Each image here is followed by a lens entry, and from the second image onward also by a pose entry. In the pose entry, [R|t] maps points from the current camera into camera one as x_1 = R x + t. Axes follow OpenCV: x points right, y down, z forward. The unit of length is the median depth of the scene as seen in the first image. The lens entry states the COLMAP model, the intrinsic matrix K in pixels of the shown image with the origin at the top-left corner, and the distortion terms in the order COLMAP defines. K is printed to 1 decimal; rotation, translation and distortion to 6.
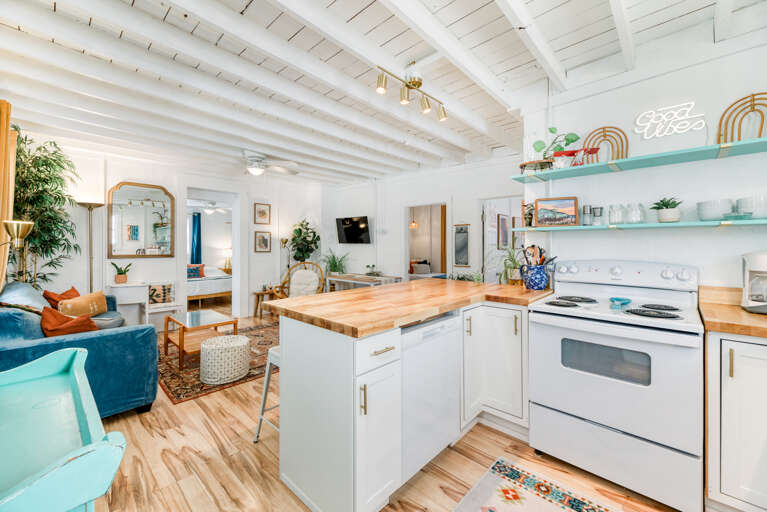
lens RADIAL K [[312.9, 0, 377.4], [0, 312.9, 245.8], [0, 0, 1]] dist [0.000727, 0.000006]
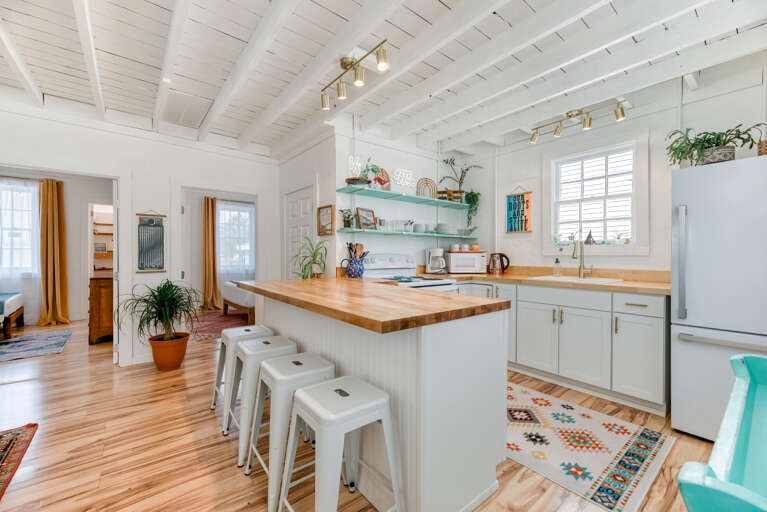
lens RADIAL K [[312.9, 0, 381.3], [0, 312.9, 257.0], [0, 0, 1]] dist [0.000727, 0.000006]
pose [[0.134752, -0.010796, 0.990820, -0.386806], [-0.003325, 0.999930, 0.011348, 0.020470], [-0.990874, -0.004824, 0.134707, 0.372424]]
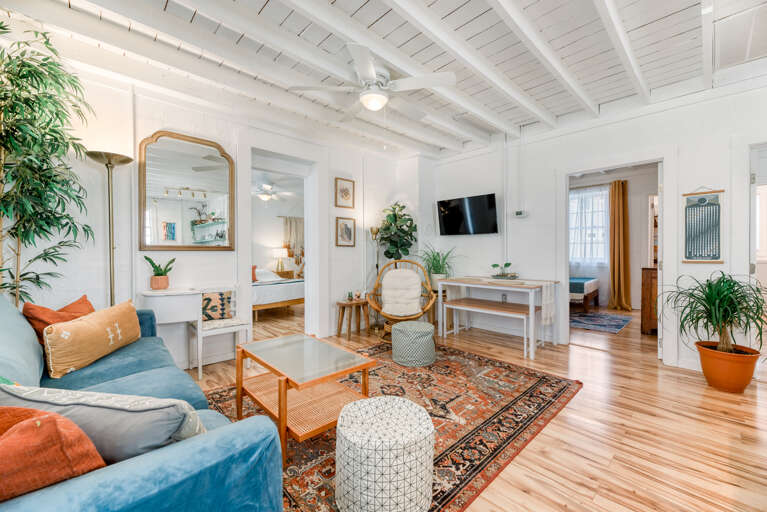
lens RADIAL K [[312.9, 0, 382.6], [0, 312.9, 253.8], [0, 0, 1]] dist [0.000727, 0.000006]
pose [[0.998341, -0.004838, -0.057378, -0.311275], [0.005320, 0.999952, 0.008253, 0.041286], [0.057335, -0.008544, 0.998318, 0.368652]]
